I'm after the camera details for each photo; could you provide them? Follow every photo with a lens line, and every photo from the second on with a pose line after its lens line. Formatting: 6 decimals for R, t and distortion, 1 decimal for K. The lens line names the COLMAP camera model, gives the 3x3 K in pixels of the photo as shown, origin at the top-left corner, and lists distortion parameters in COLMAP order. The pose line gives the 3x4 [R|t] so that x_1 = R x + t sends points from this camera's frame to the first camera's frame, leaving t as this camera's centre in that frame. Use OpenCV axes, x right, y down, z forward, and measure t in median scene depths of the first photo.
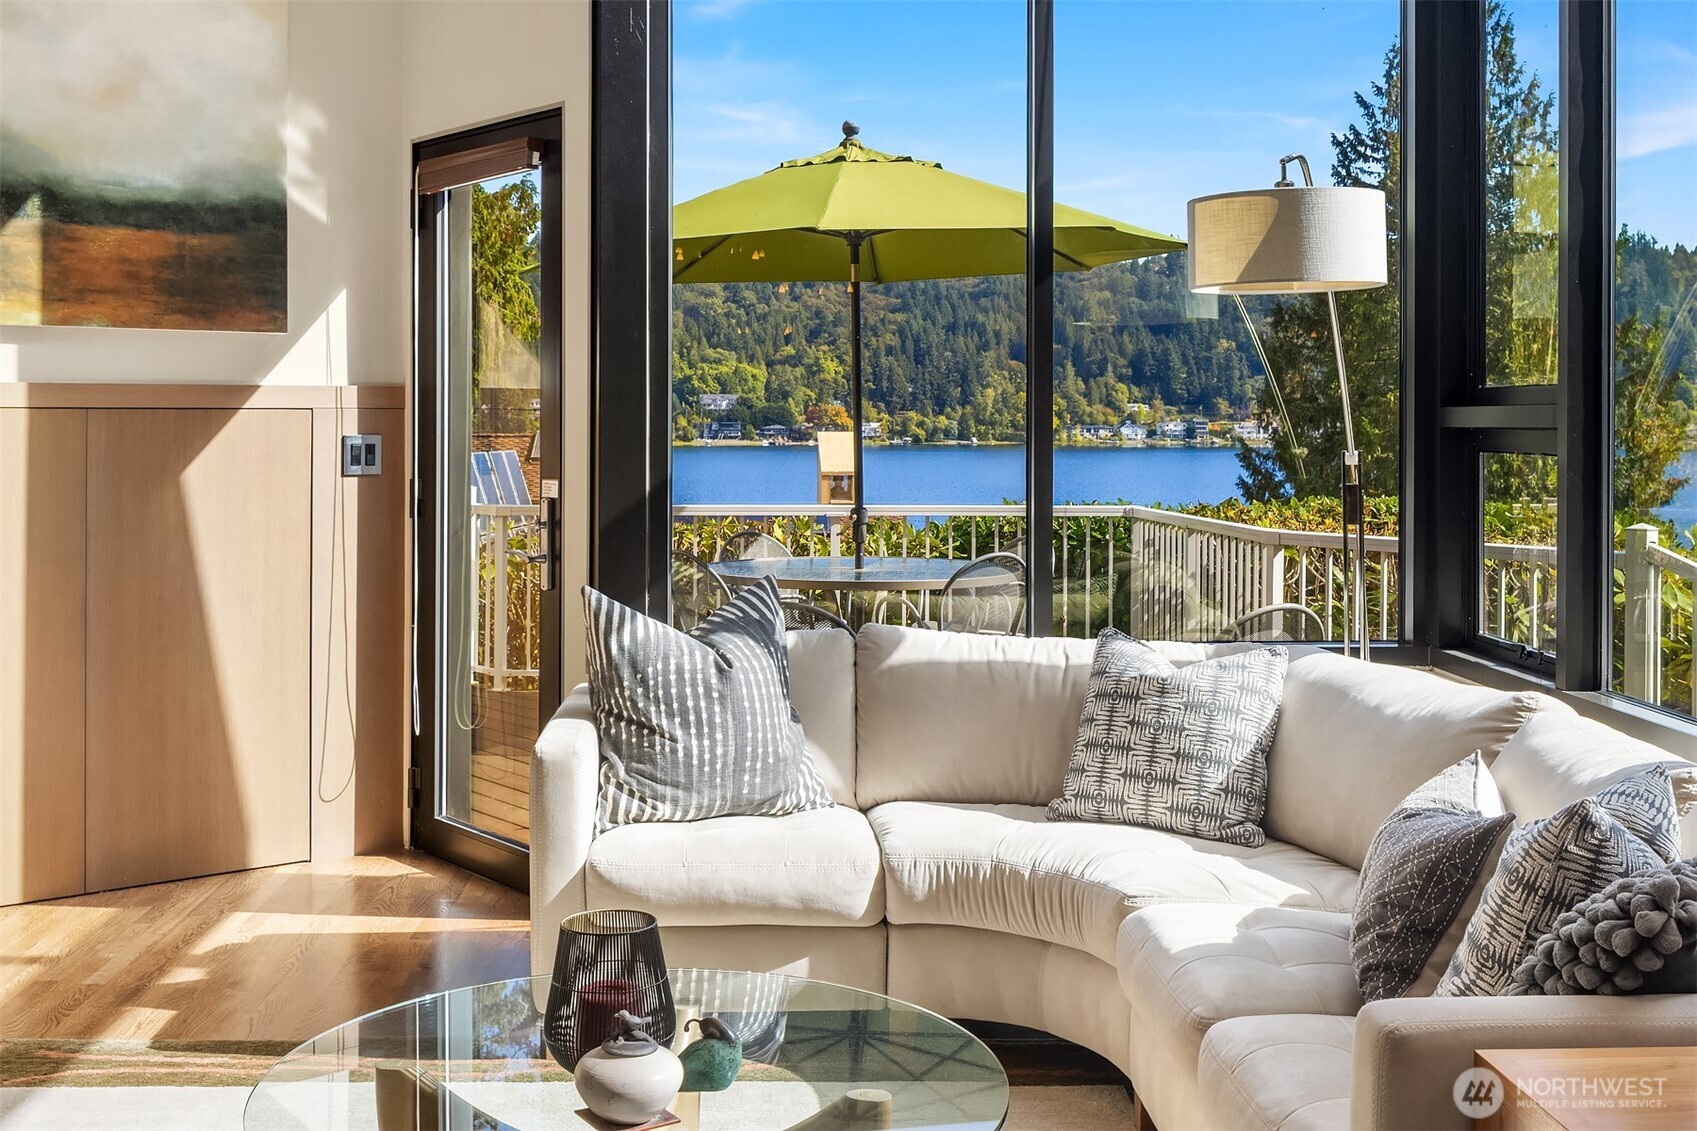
lens RADIAL K [[1883.0, 0, 811.0], [0, 1883.0, 413.2], [0, 0, 1]] dist [-0.006055, 0.000000]
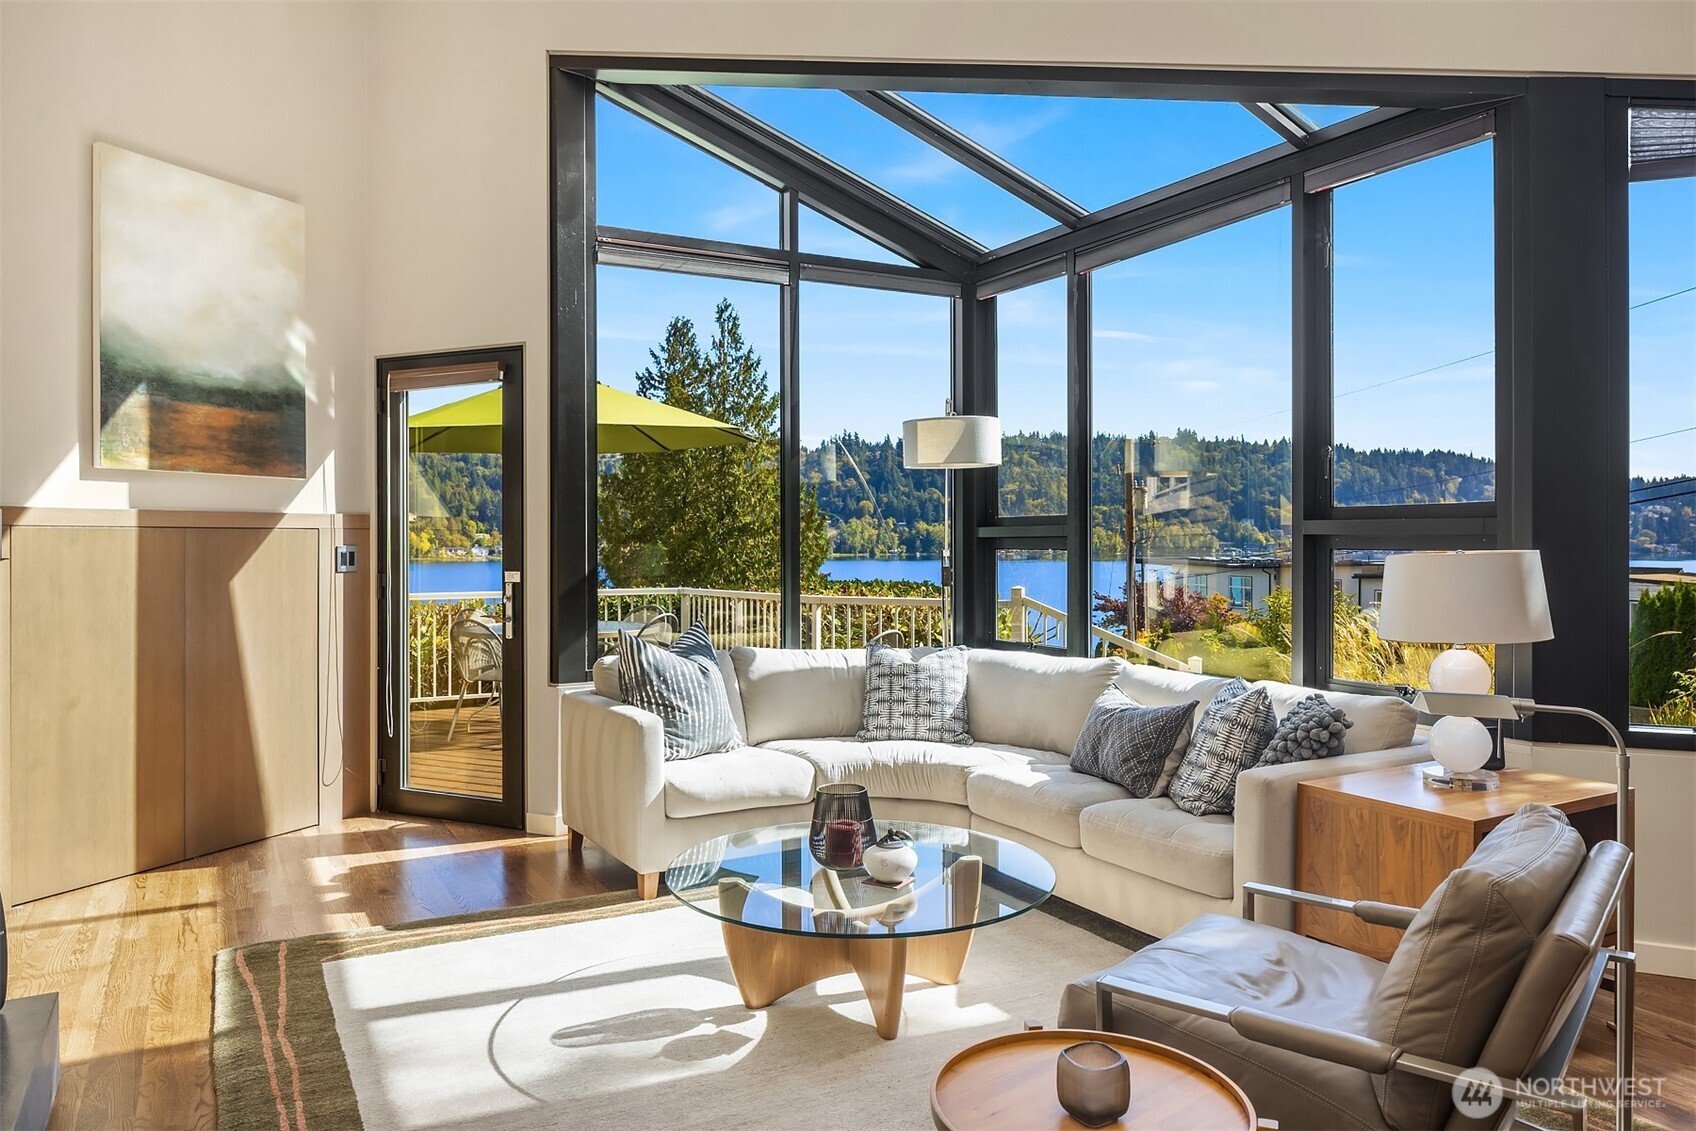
lens RADIAL K [[1159.4, 0, 835.6], [0, 1159.4, 530.9], [0, 0, 1]] dist [-0.011687, 0.001461]
pose [[0.891579, -0.000387, 0.452865, -0.339749], [0.003710, 0.999972, -0.006449, 0.007646], [-0.452850, 0.007430, 0.891556, -0.028875]]
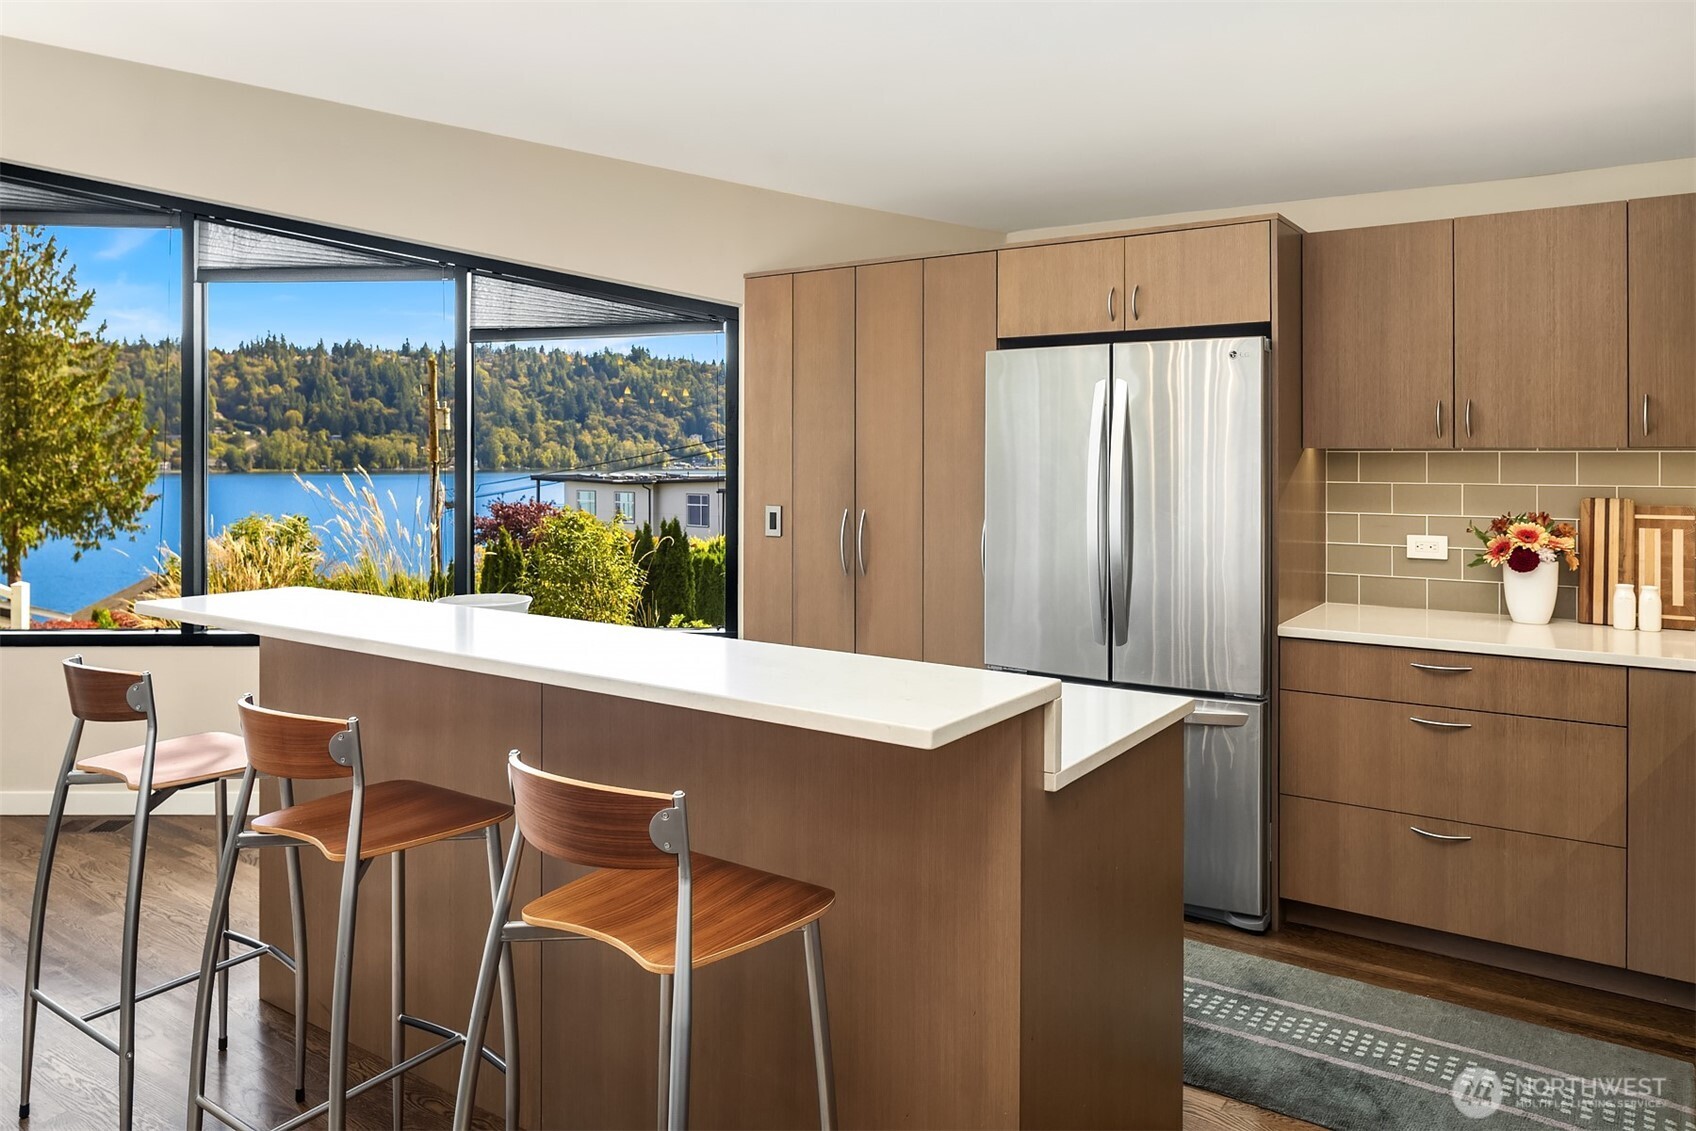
lens RADIAL K [[1159.4, 0, 853.4], [0, 1159.4, 445.2], [0, 0, 1]] dist [-0.011687, 0.001461]
pose [[0.587445, 0.004921, 0.809249, 0.076232], [-0.000523, 0.999984, -0.005701, -0.019982], [-0.809264, 0.002925, 0.587438, -0.737750]]
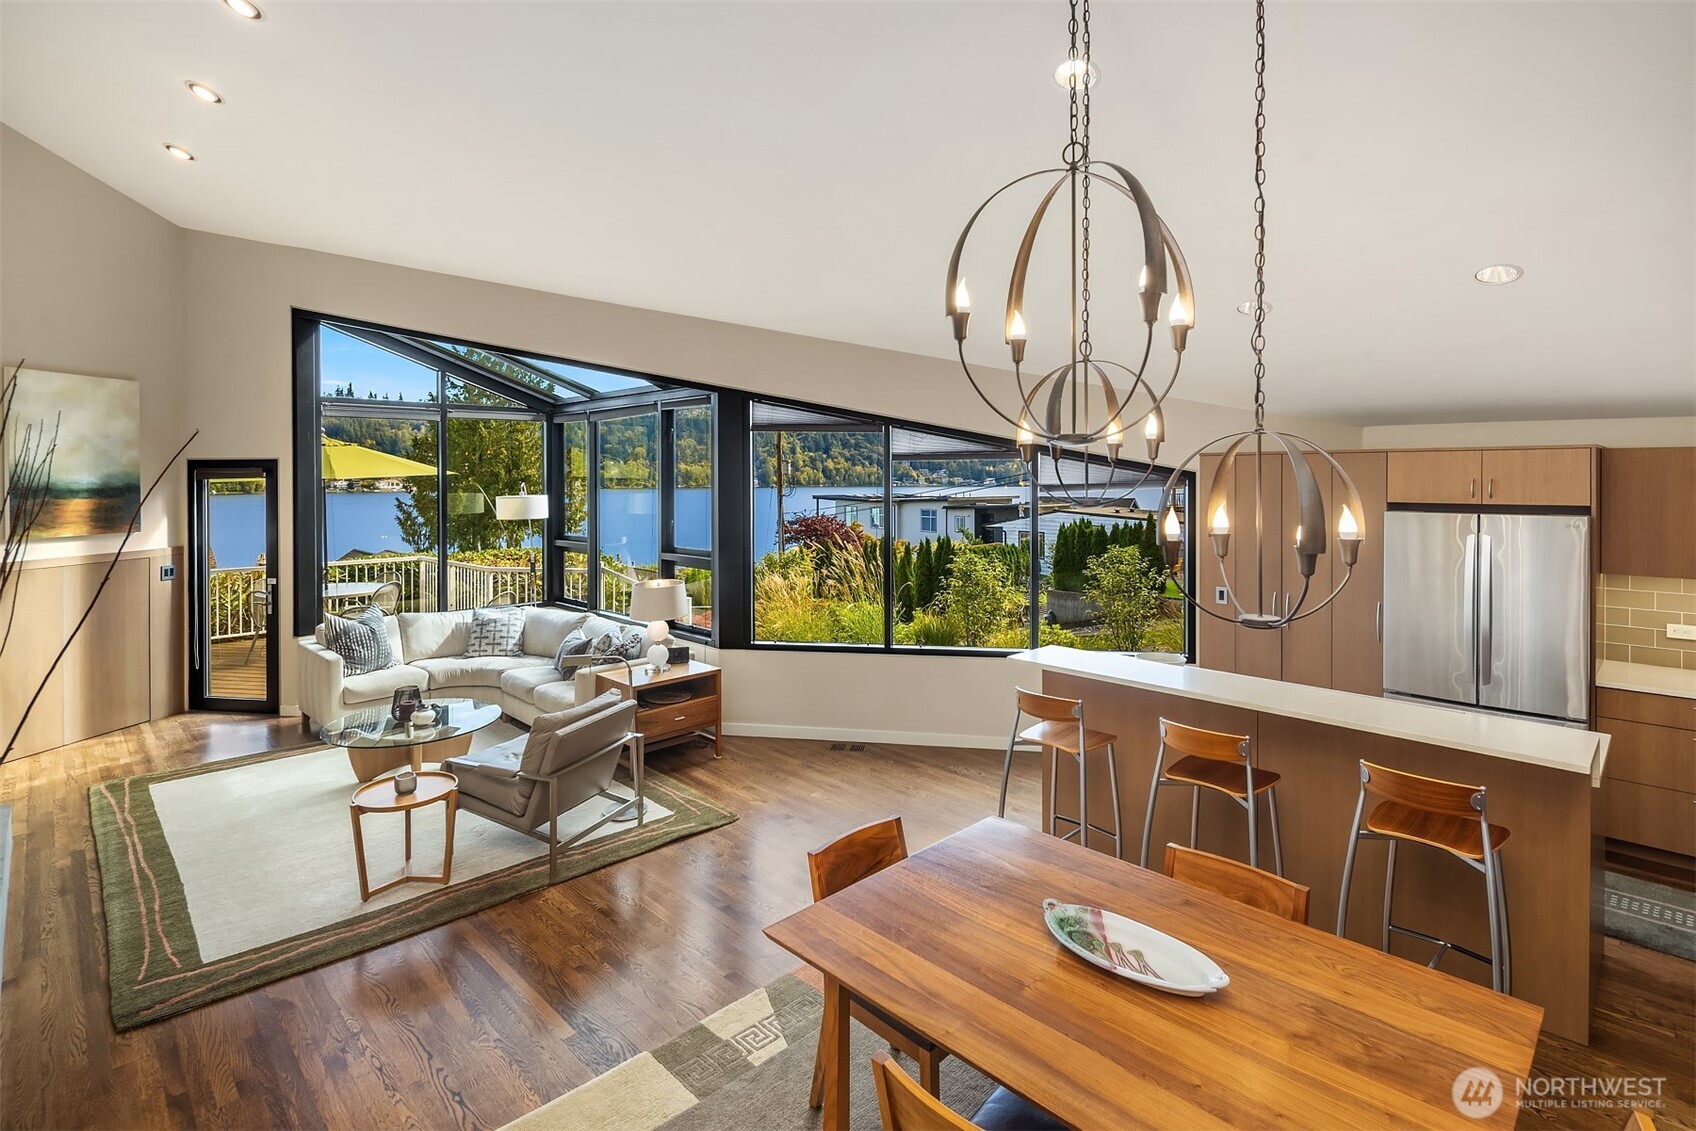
lens RADIAL K [[827.6, 0, 854.3], [0, 827.6, 475.4], [0, 0, 1]] dist [0.000245, -0.002538]
pose [[0.733351, -0.004633, 0.679835, -0.355826], [0.003998, 0.999989, 0.002501, -0.132096], [-0.679839, 0.000884, 0.733361, -0.646005]]
